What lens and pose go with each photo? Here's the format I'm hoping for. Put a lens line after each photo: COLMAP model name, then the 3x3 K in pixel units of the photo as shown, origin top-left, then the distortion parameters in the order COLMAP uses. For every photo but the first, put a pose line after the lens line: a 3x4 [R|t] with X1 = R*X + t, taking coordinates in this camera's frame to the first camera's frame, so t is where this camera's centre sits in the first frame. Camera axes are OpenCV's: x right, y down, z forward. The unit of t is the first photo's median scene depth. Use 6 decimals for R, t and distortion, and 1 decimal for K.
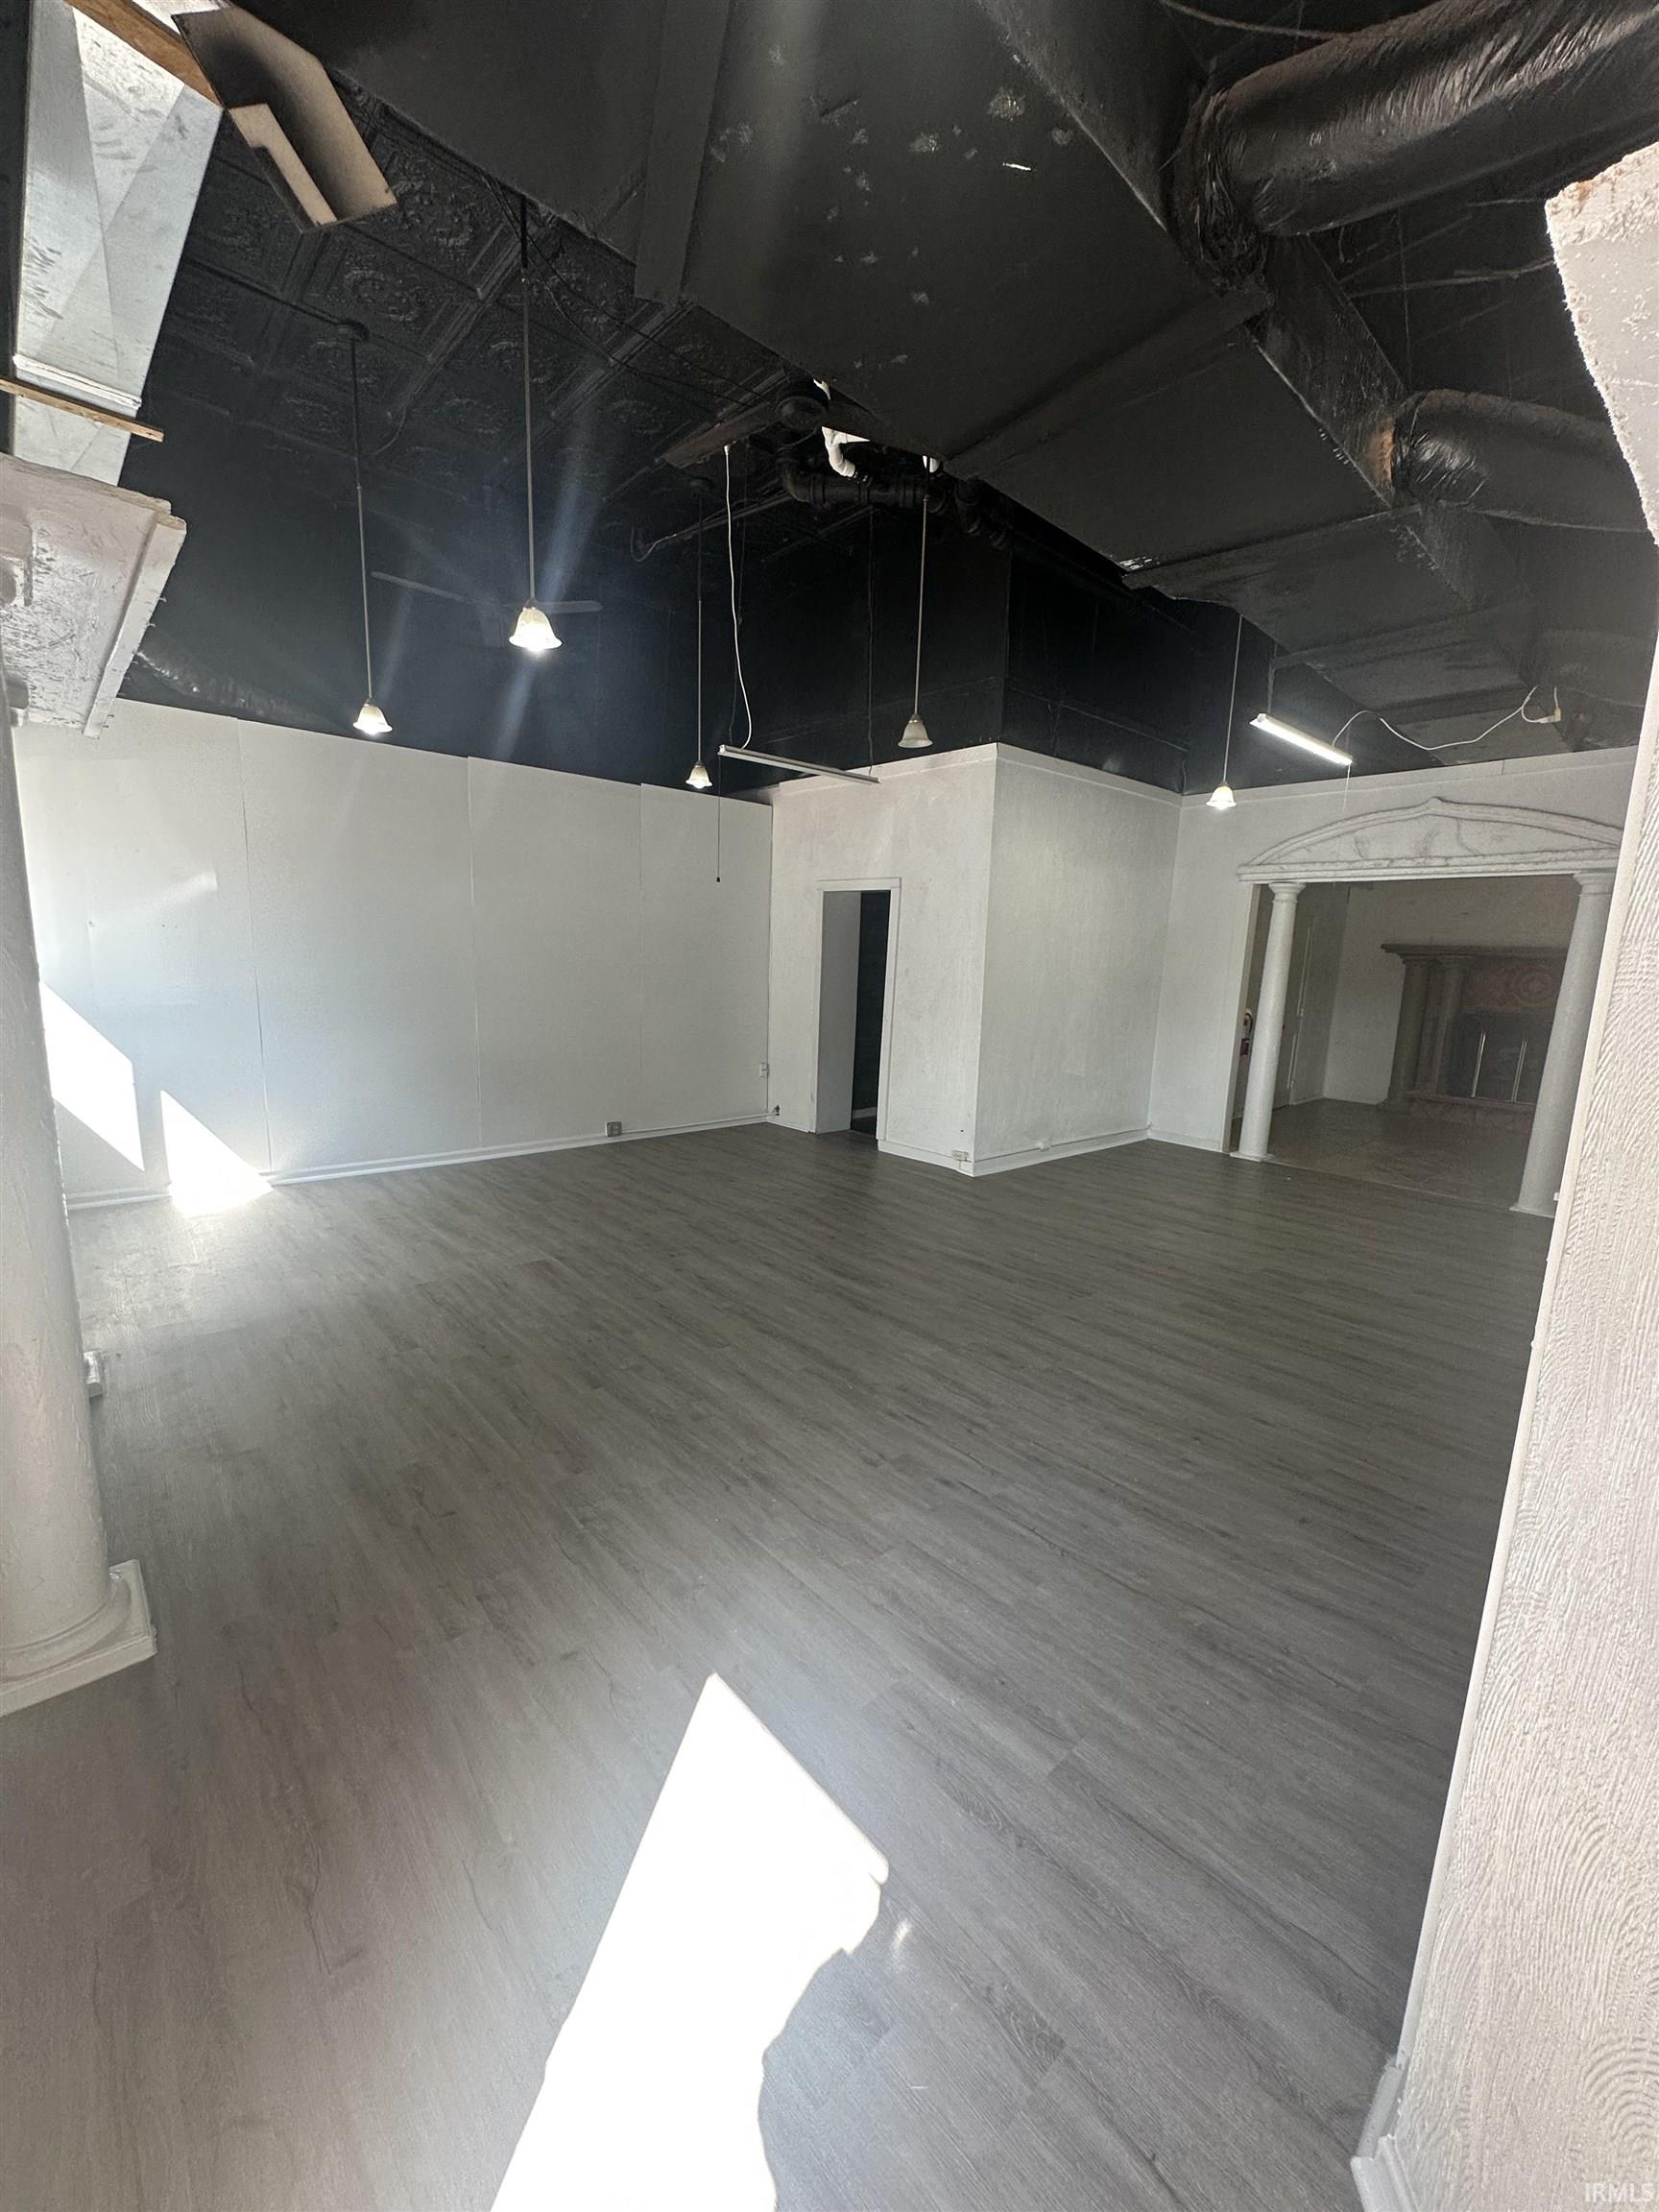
lens RADIAL K [[879.8, 0, 829.5], [0, 879.8, 1106.0], [0, 0, 1]] dist [0.002066, 0.000218]
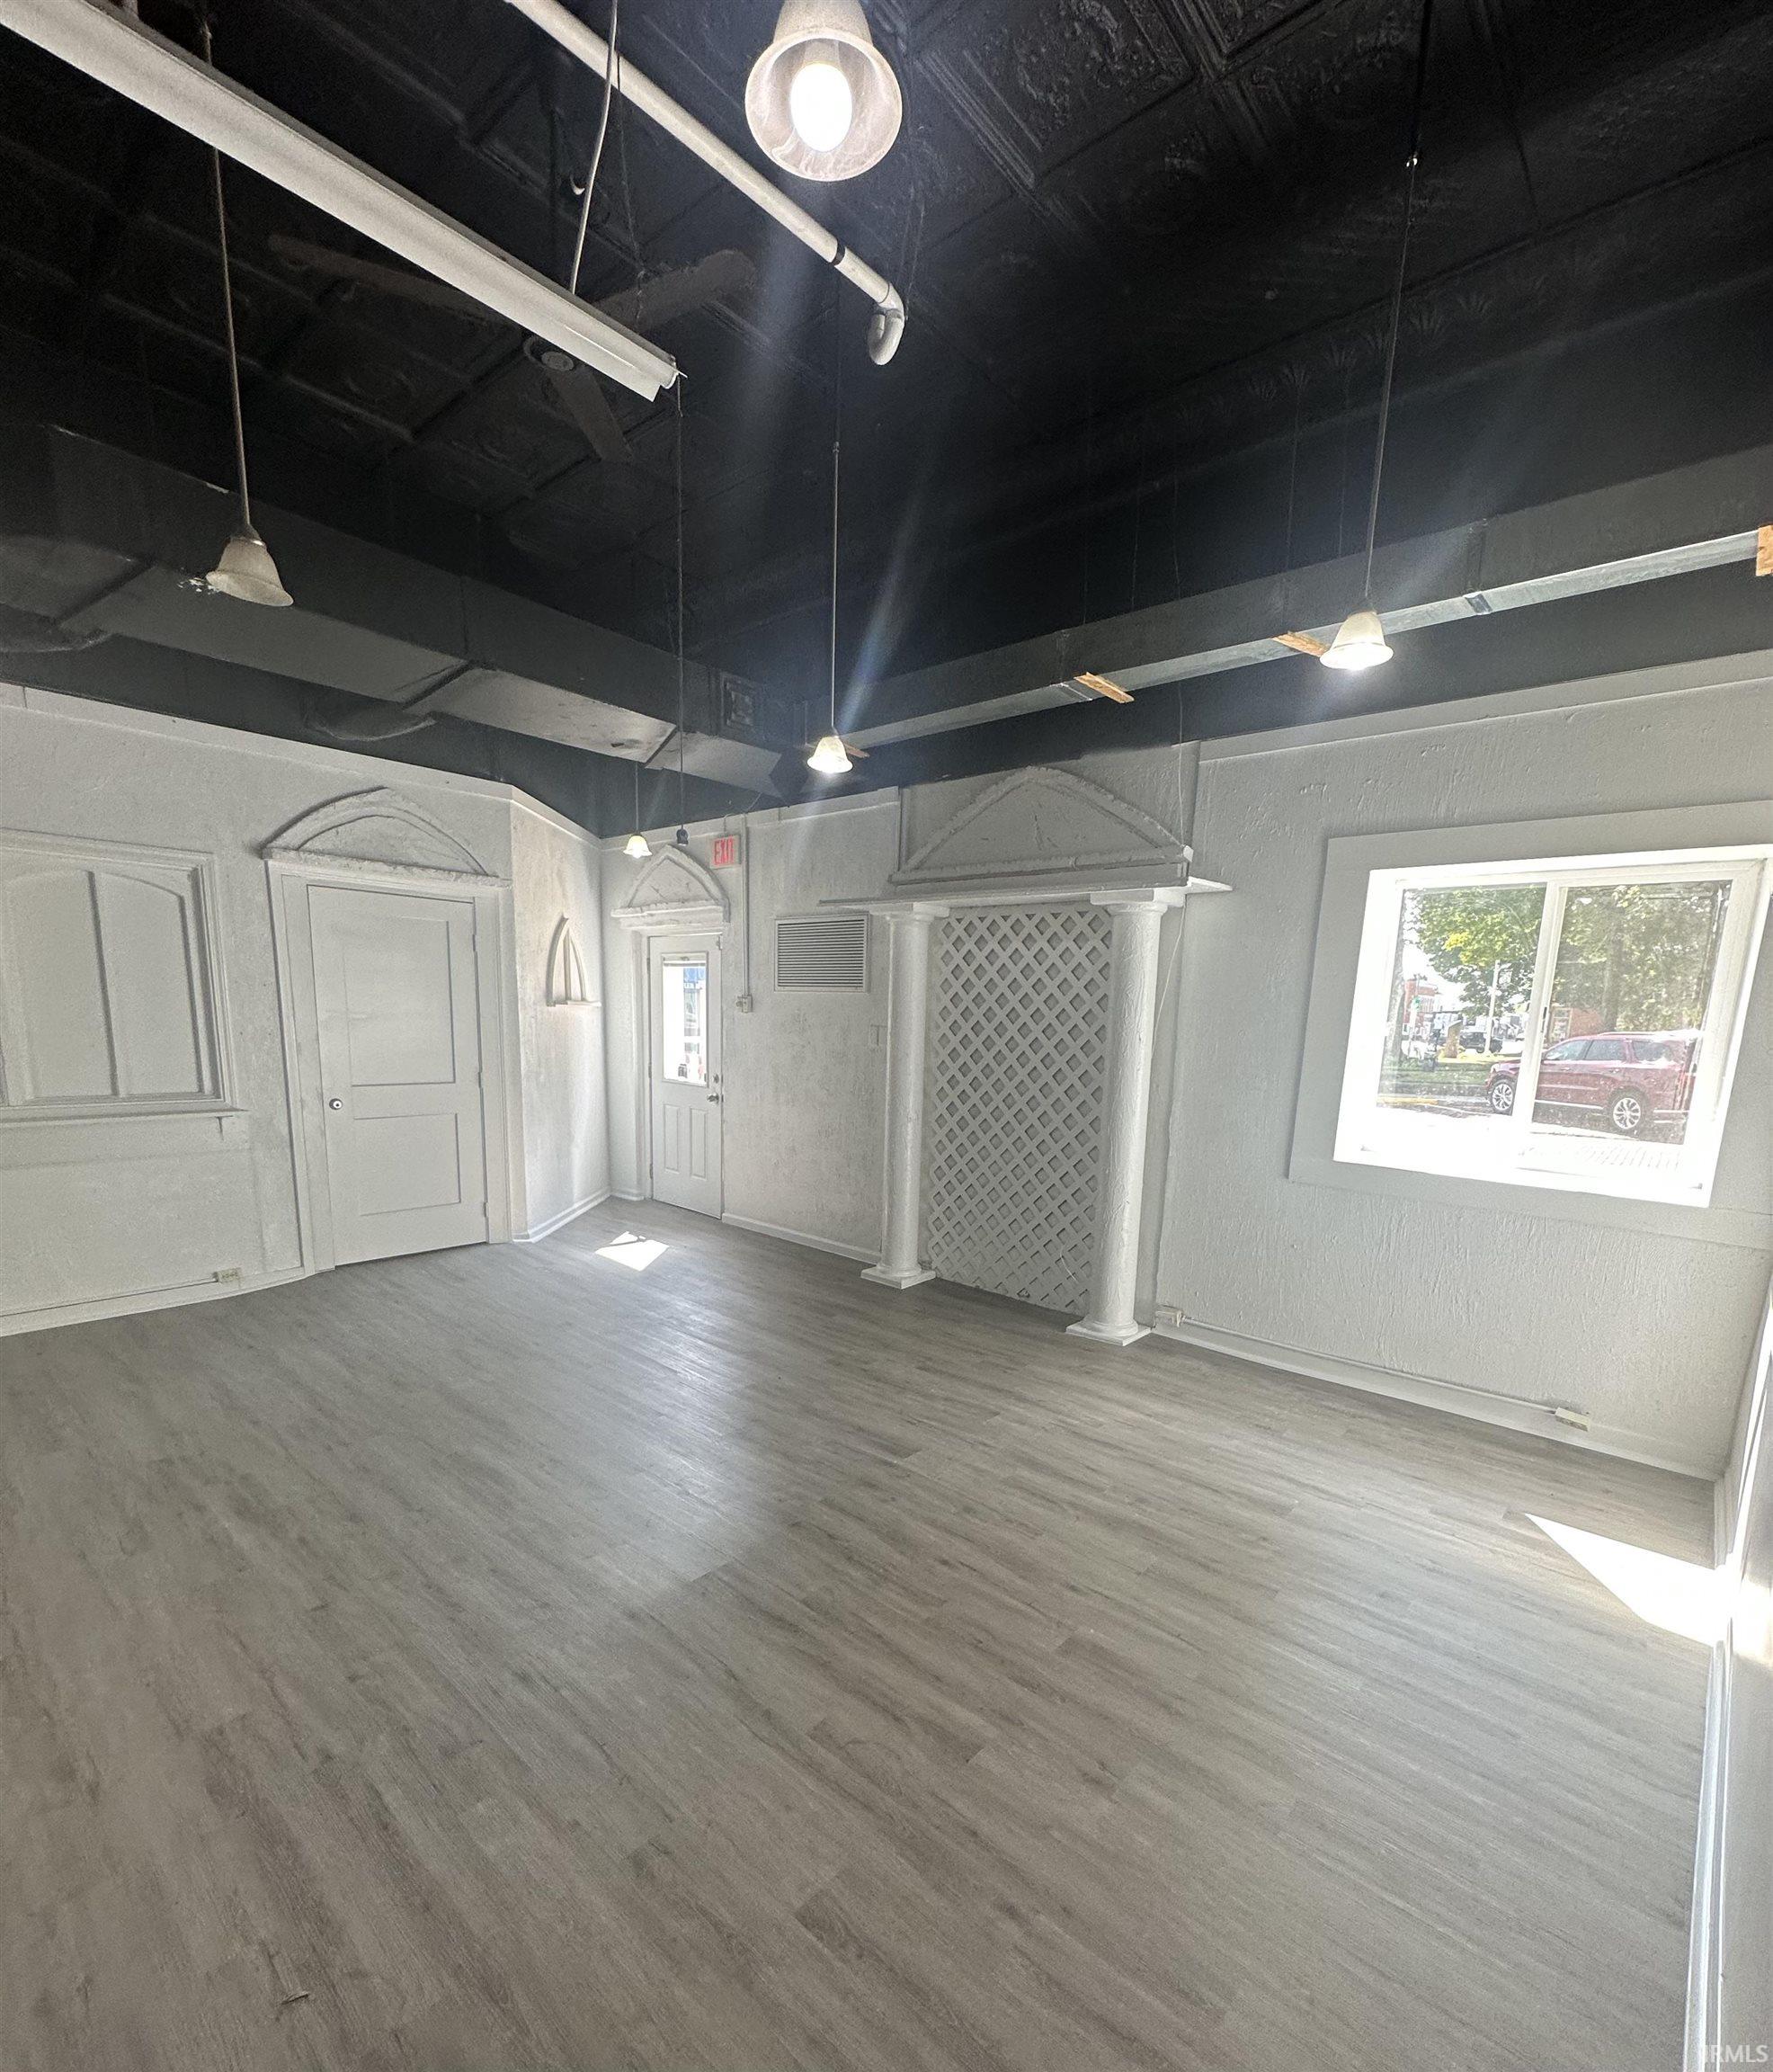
lens RADIAL K [[942.2, 0, 880.1], [0, 942.2, 1183.8], [0, 0, 1]] dist [0.000332, 0.000083]
pose [[-0.991322, -0.043618, -0.124007, -0.197217], [-0.084448, 0.934249, 0.346478, -0.328912], [0.100741, 0.353944, -0.929825, 1.694888]]
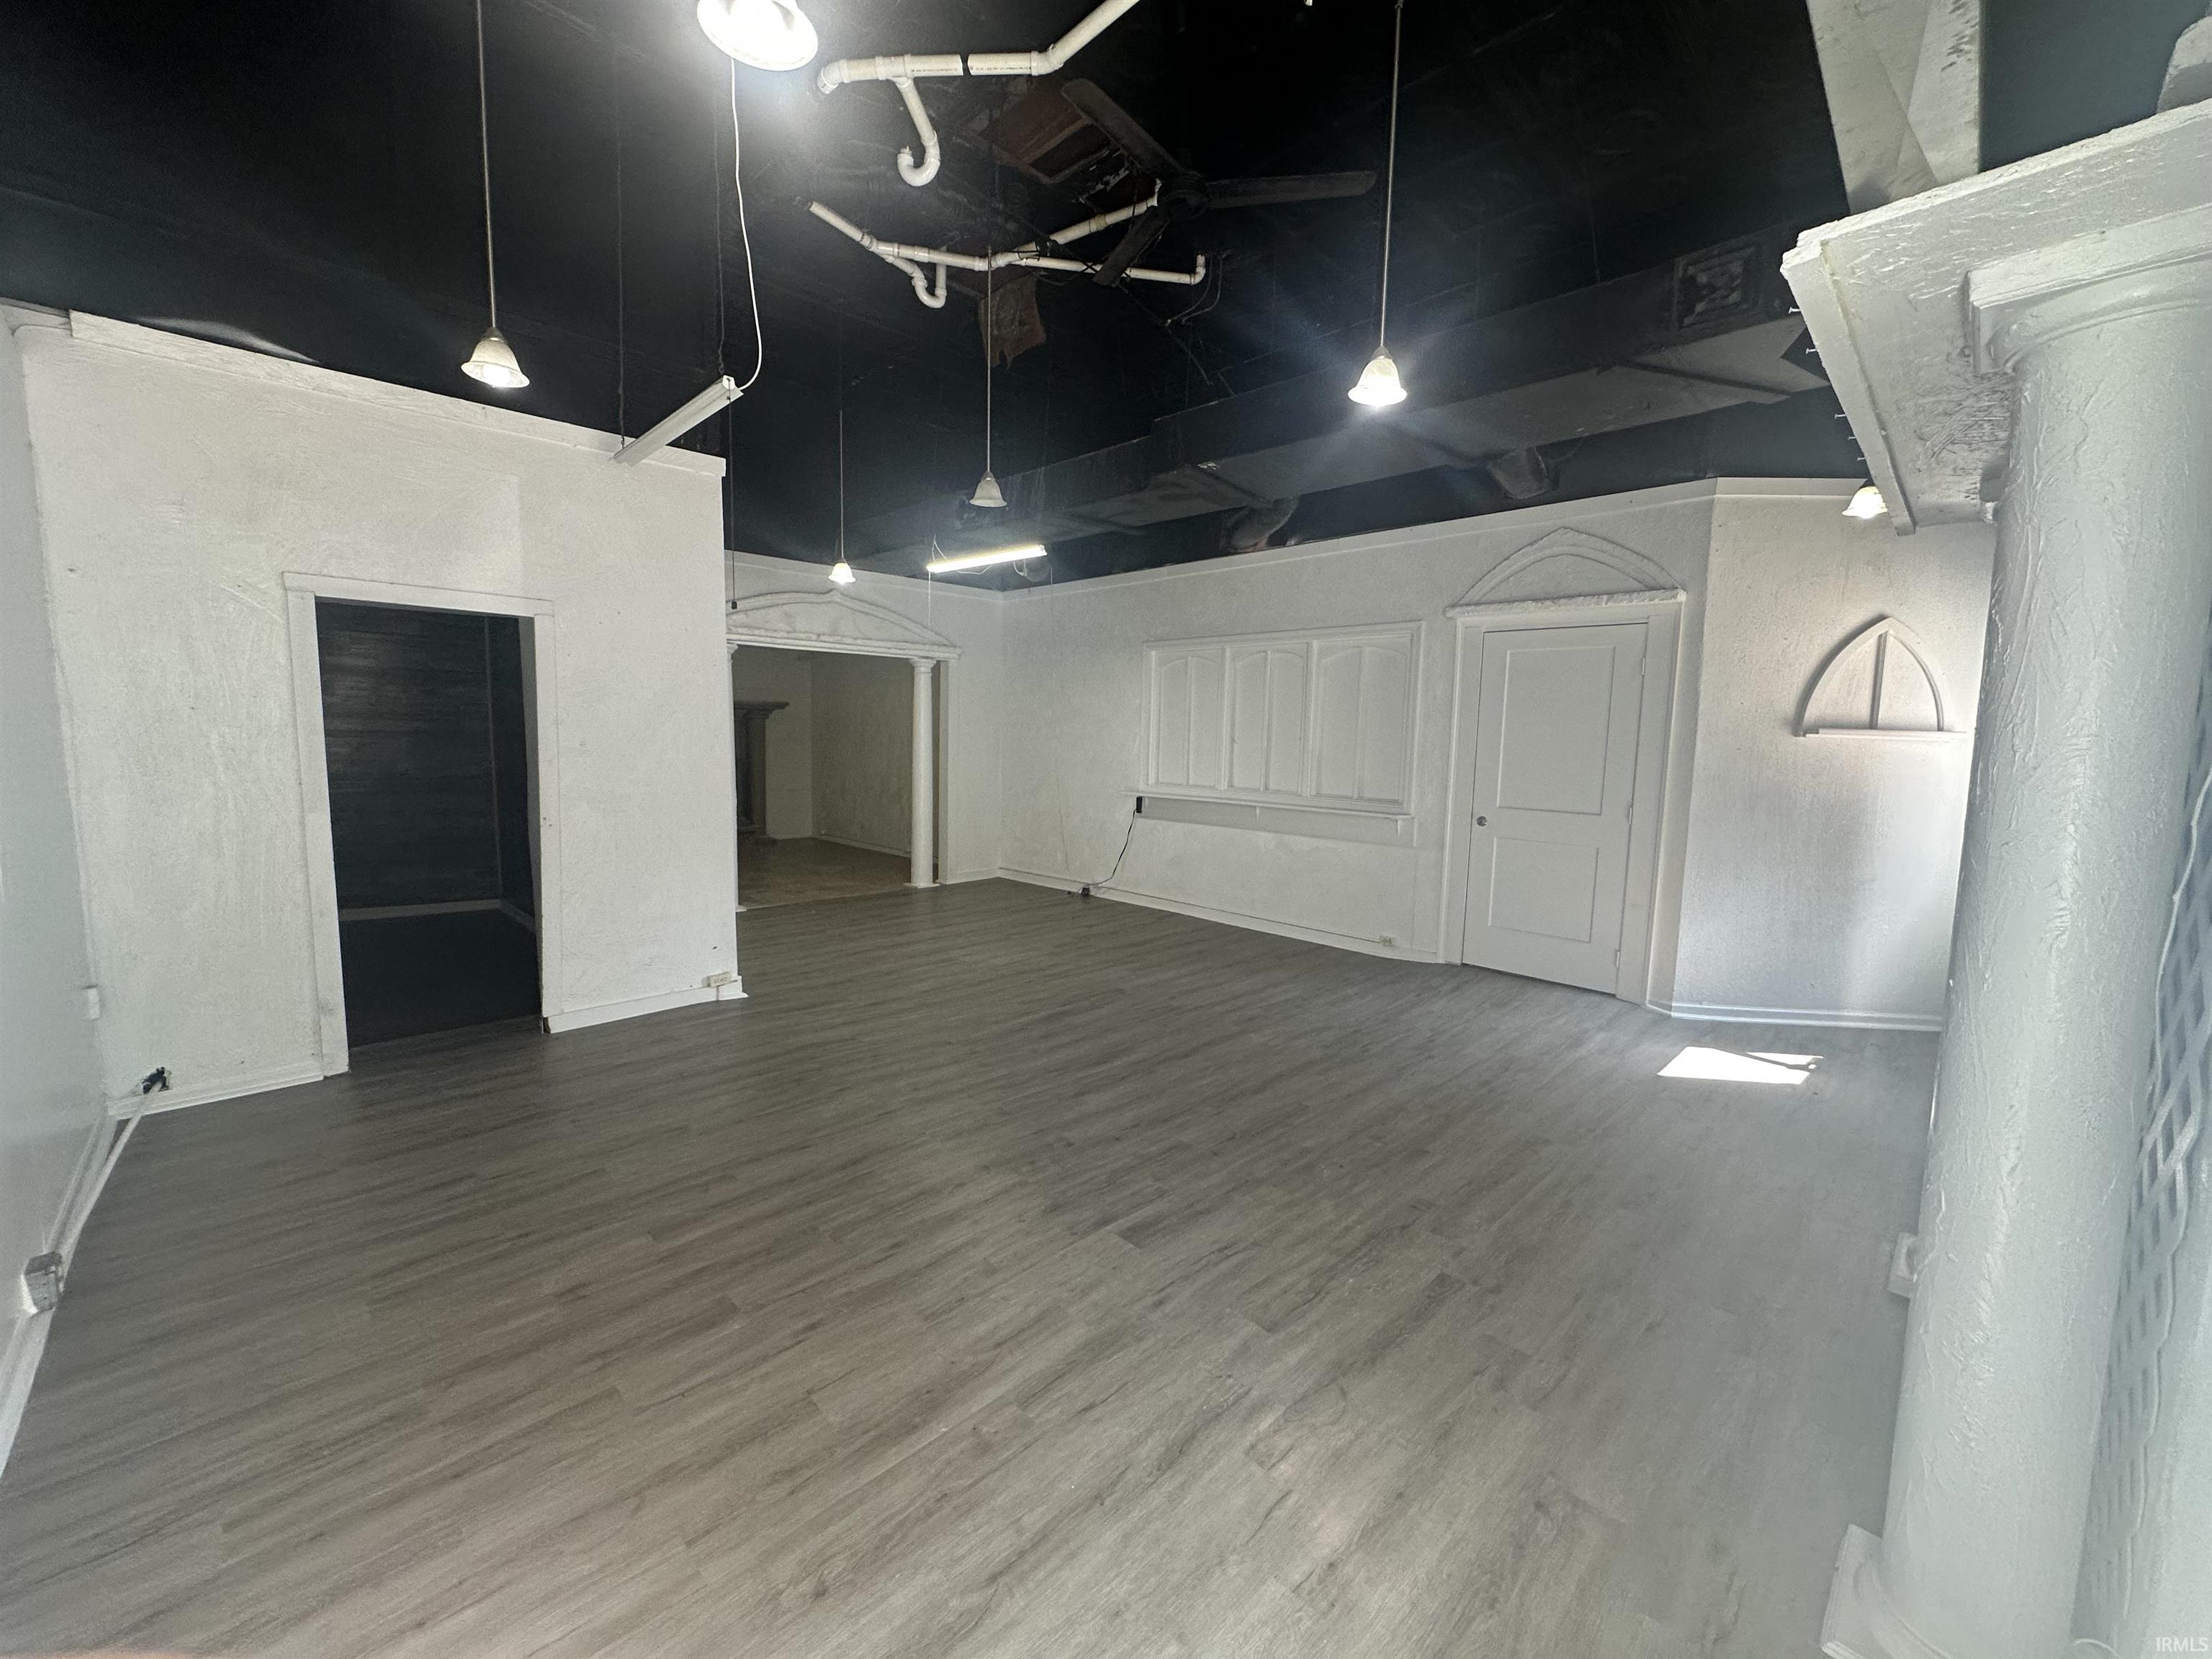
lens RADIAL K [[879.8, 0, 1113.1], [0, 879.8, 829.2], [0, 0, 1]] dist [0.002066, 0.000218]
pose [[-0.049326, -0.143674, 0.988395, -0.912596], [0.153036, 0.976827, 0.149630, -0.200890], [-0.986989, 0.158640, -0.026196, 0.990504]]
